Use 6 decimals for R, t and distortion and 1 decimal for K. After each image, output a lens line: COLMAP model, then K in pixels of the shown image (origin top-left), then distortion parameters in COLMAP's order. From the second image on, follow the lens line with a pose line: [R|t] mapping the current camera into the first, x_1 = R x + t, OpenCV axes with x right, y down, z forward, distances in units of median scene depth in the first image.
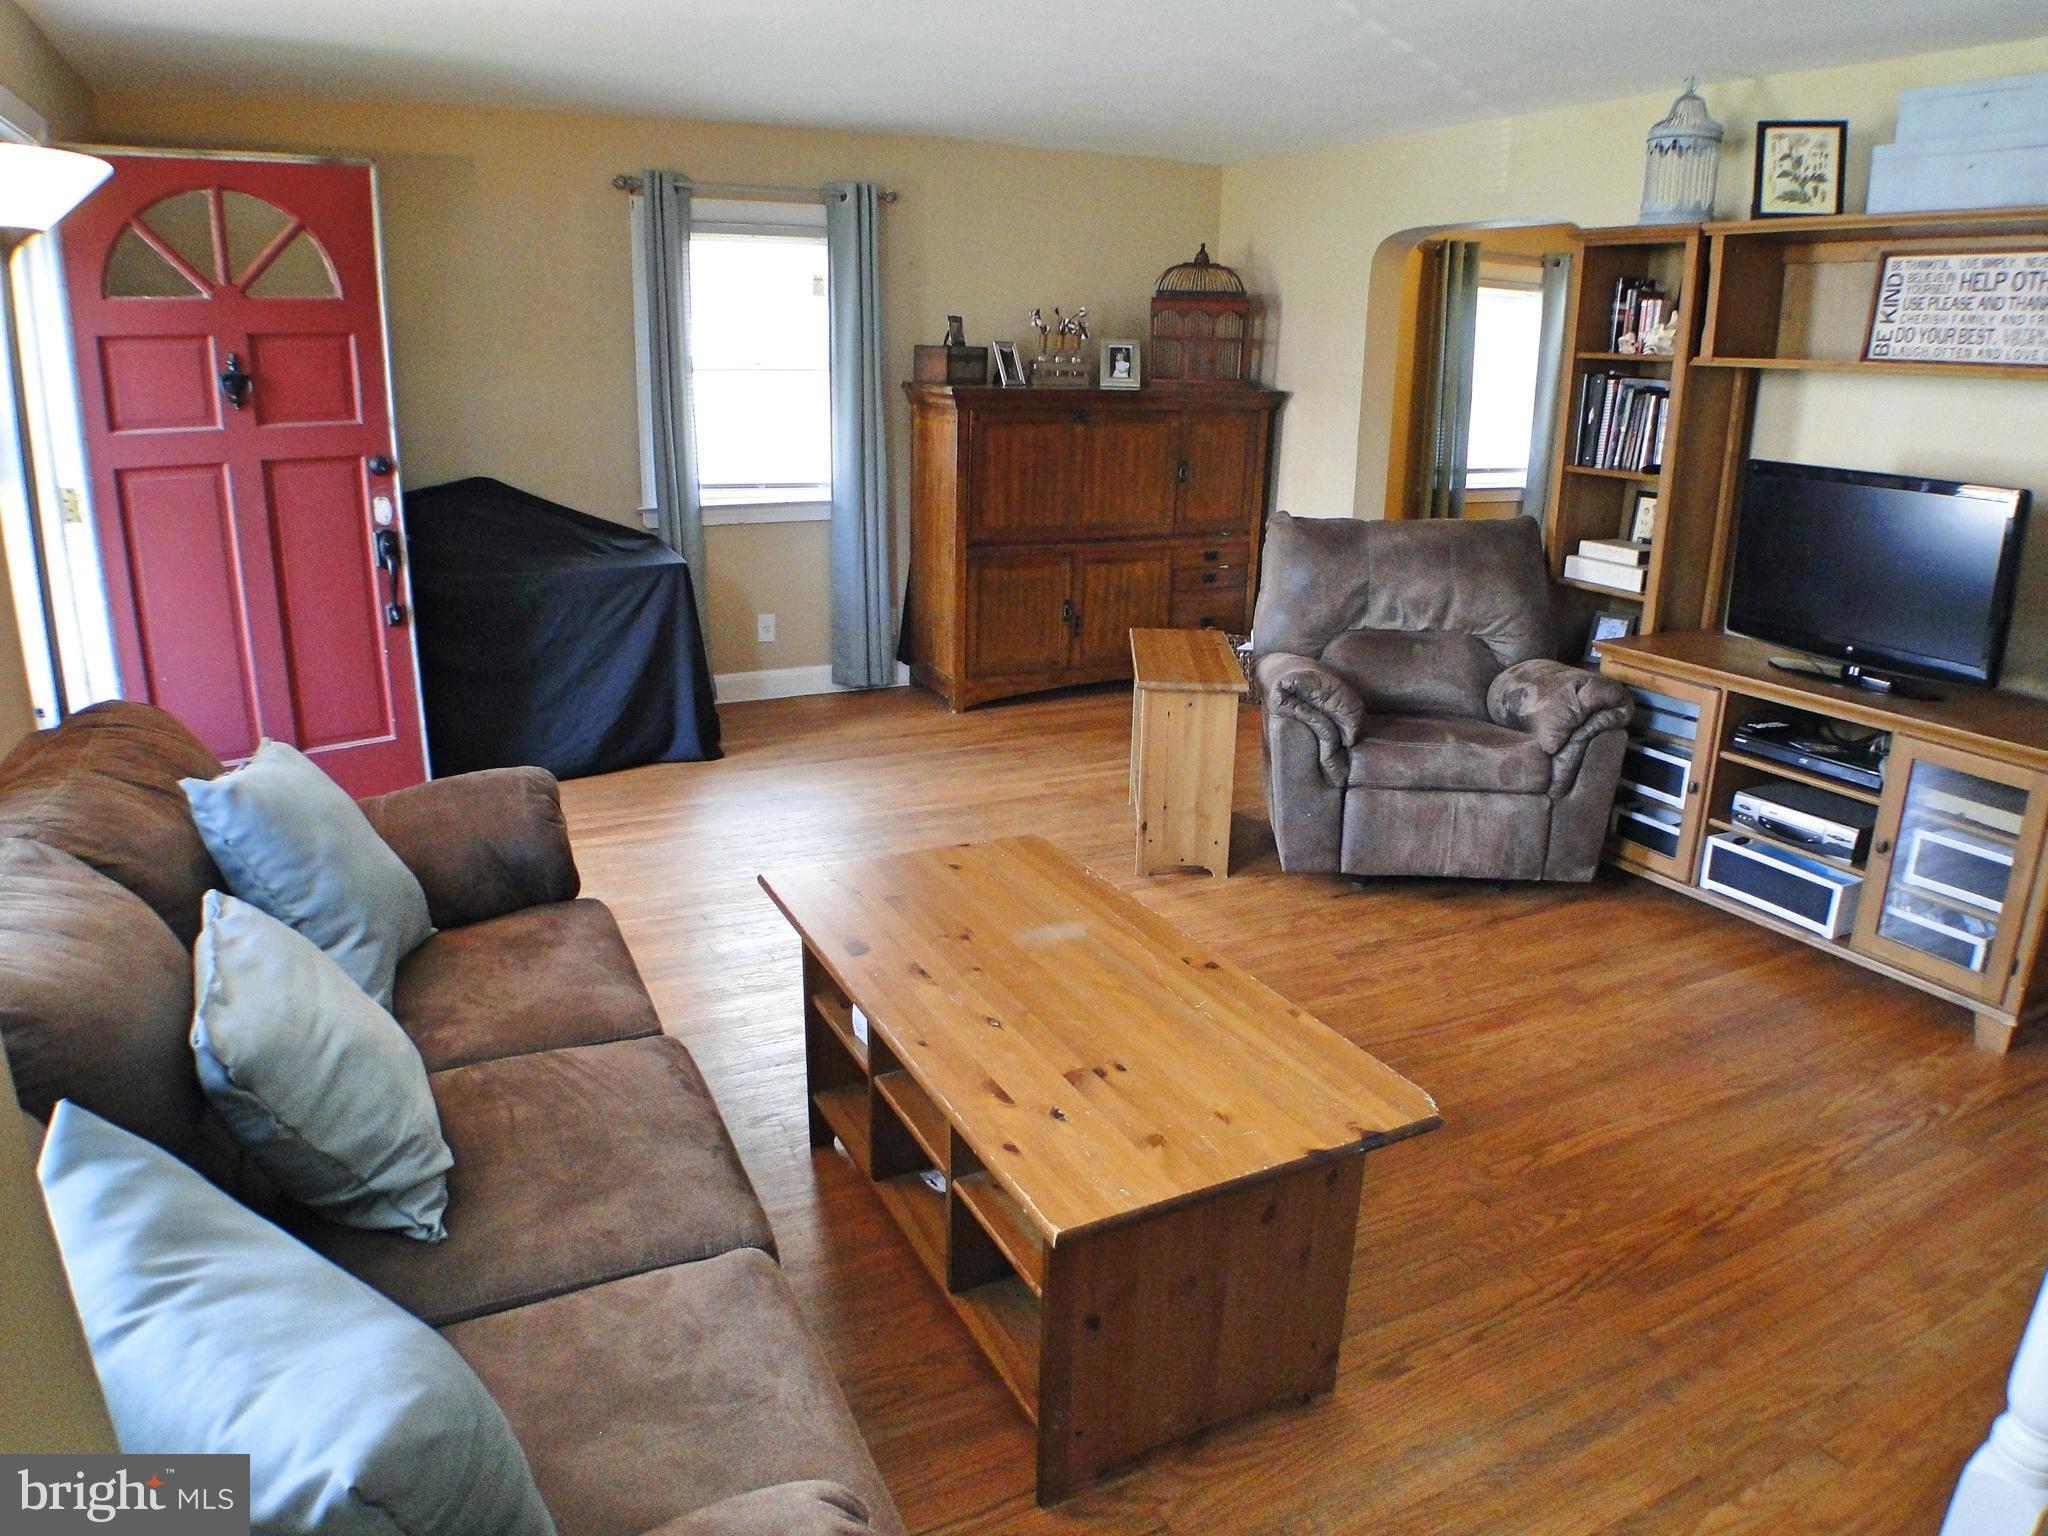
lens RADIAL K [[1328.6, 0, 1025.8], [0, 1328.6, 759.4], [0, 0, 1]] dist [-0.131597, 0.028286]
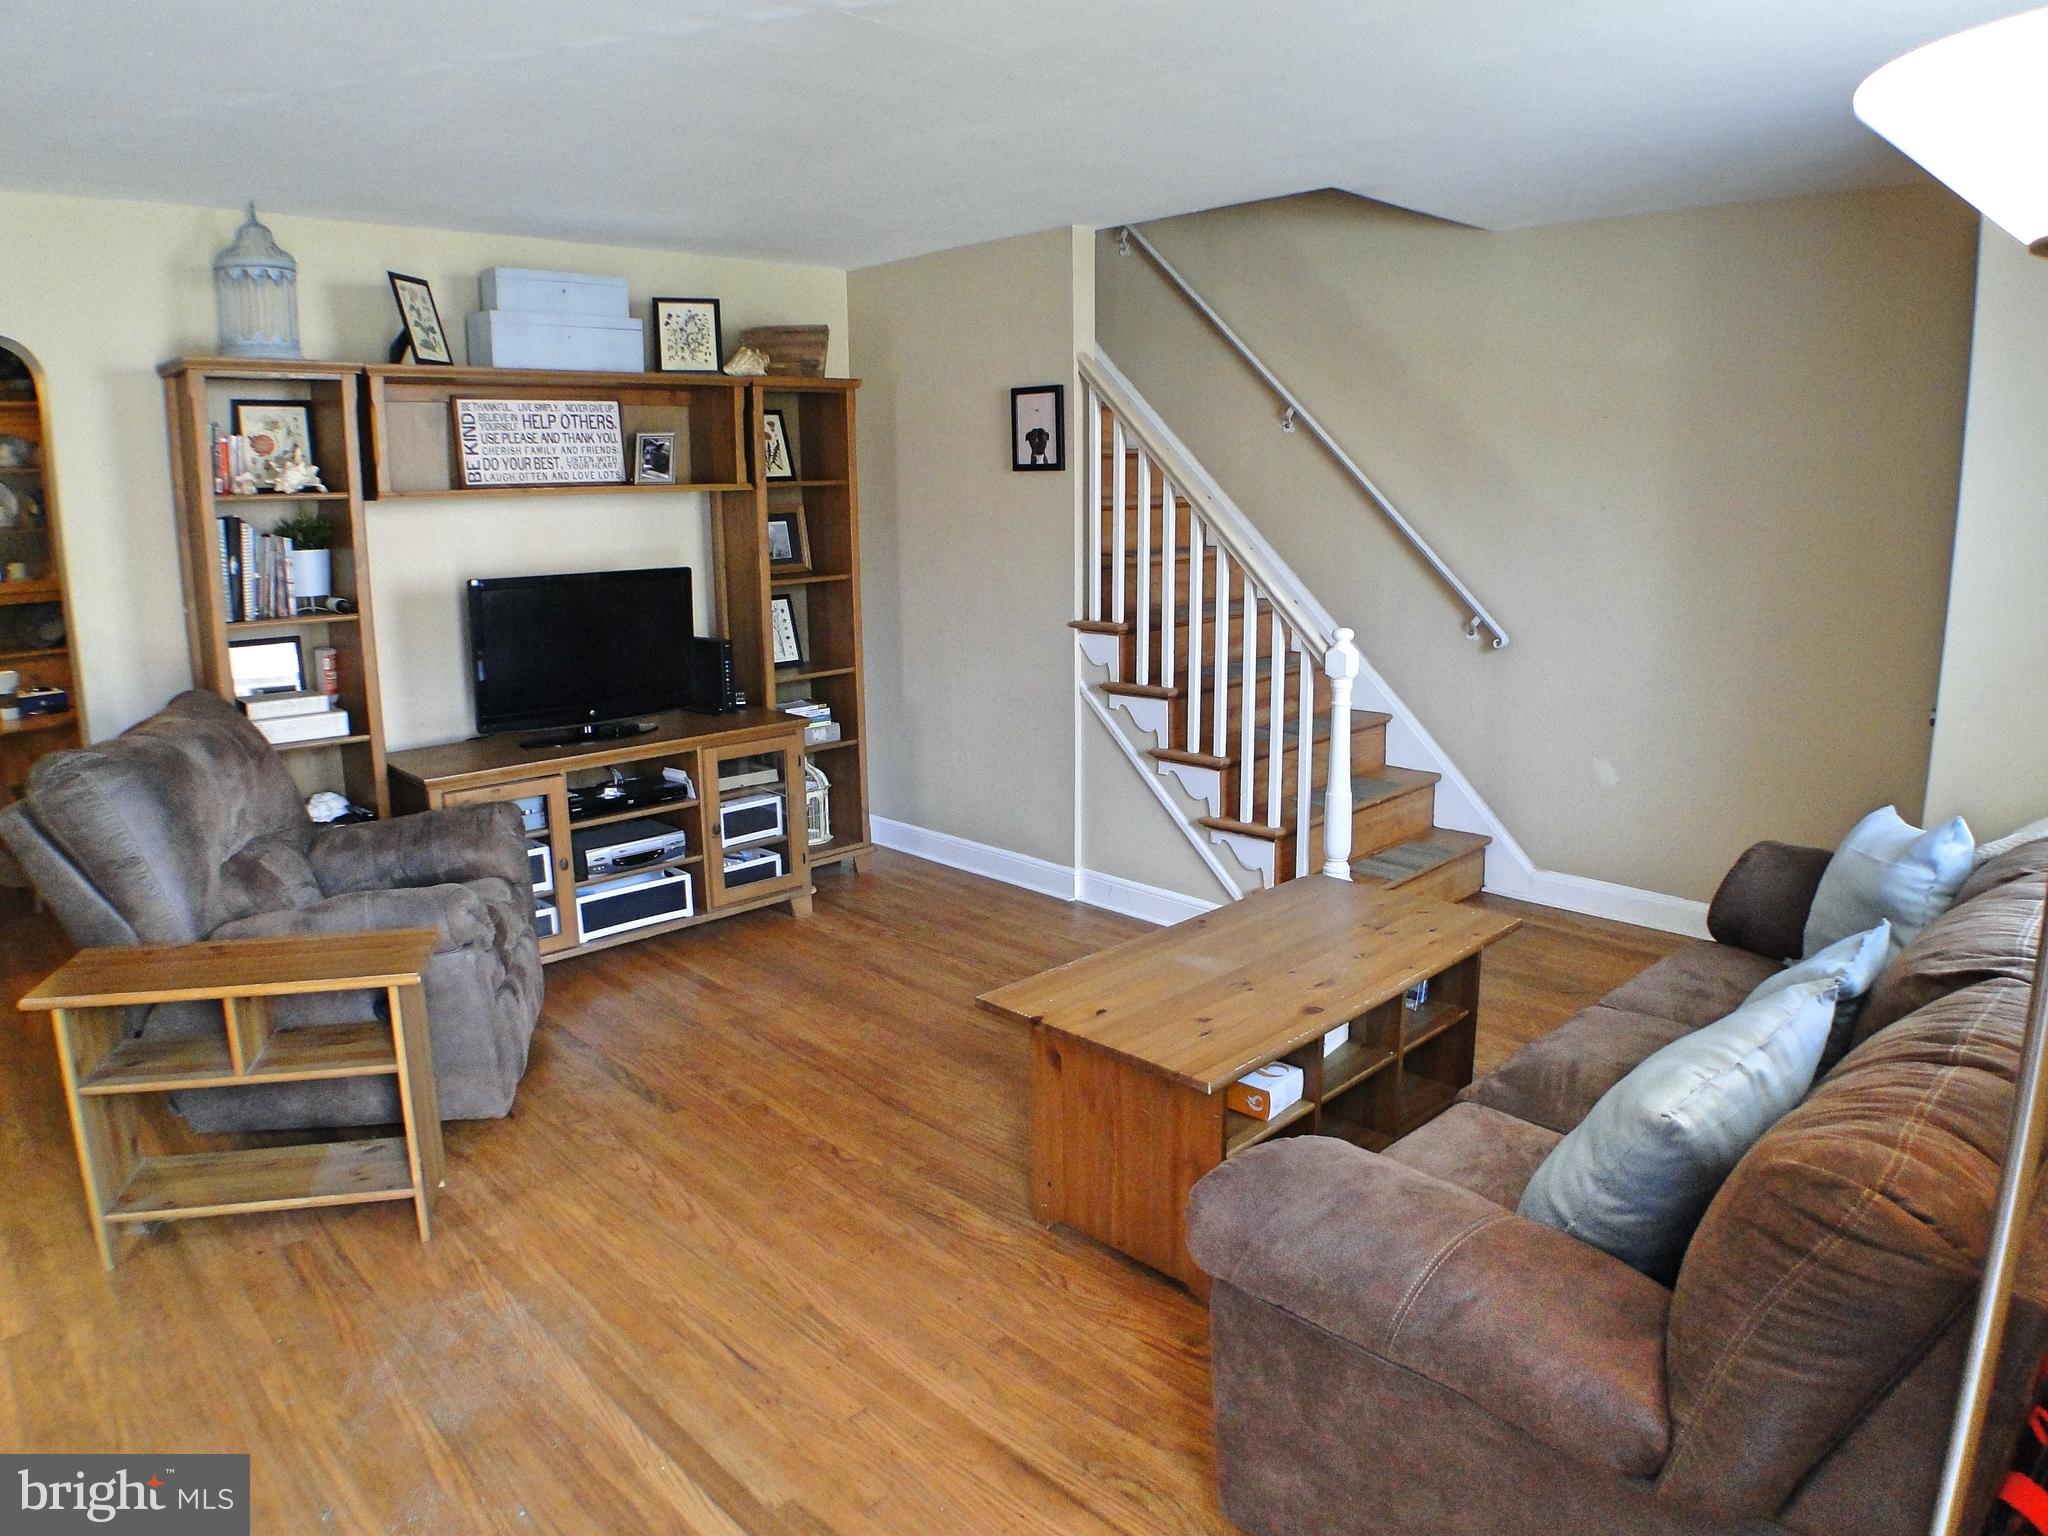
lens RADIAL K [[1321.3, 0, 1015.7], [0, 1321.3, 767.8], [0, 0, 1]] dist [-0.129455, 0.030577]
pose [[-0.302046, -0.206395, 0.930682, -0.656314], [0.277624, 0.914919, 0.292999, -0.283798], [-0.911972, 0.346879, -0.219047, 0.867665]]
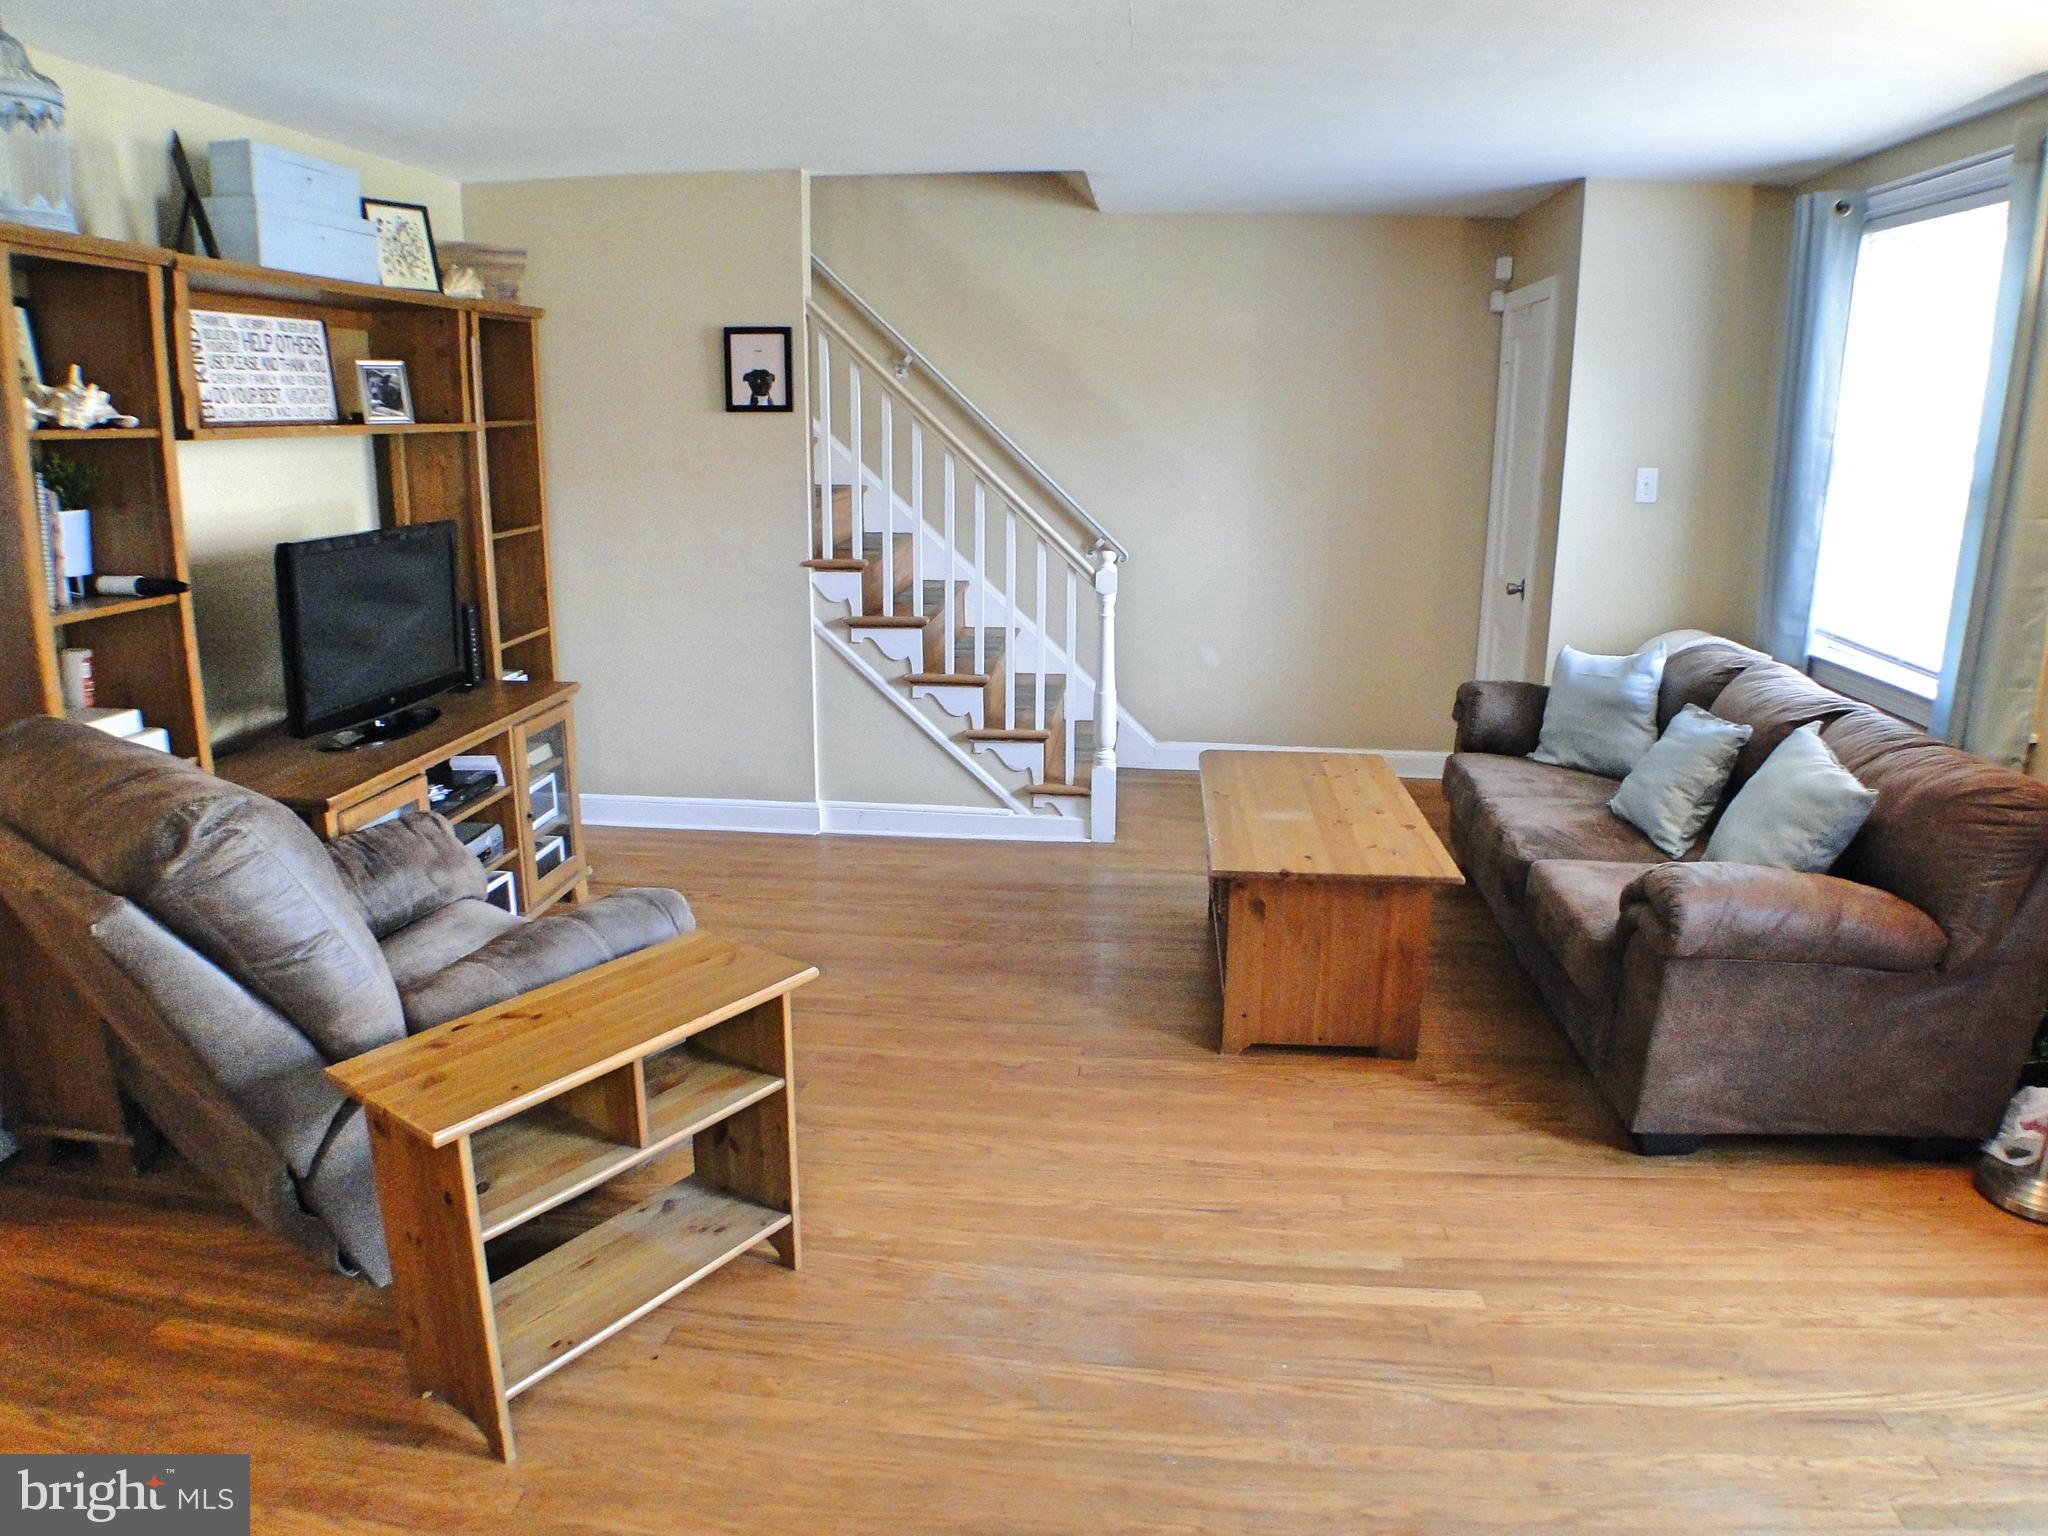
lens RADIAL K [[1325.8, 0, 1033.8], [0, 1325.8, 769.5], [0, 0, 1]] dist [-0.132101, 0.028756]
pose [[-0.847392, -0.153359, 0.508338, -0.320693], [0.132478, 0.866037, 0.482110, -0.450628], [-0.514175, 0.475880, -0.713556, 1.425101]]
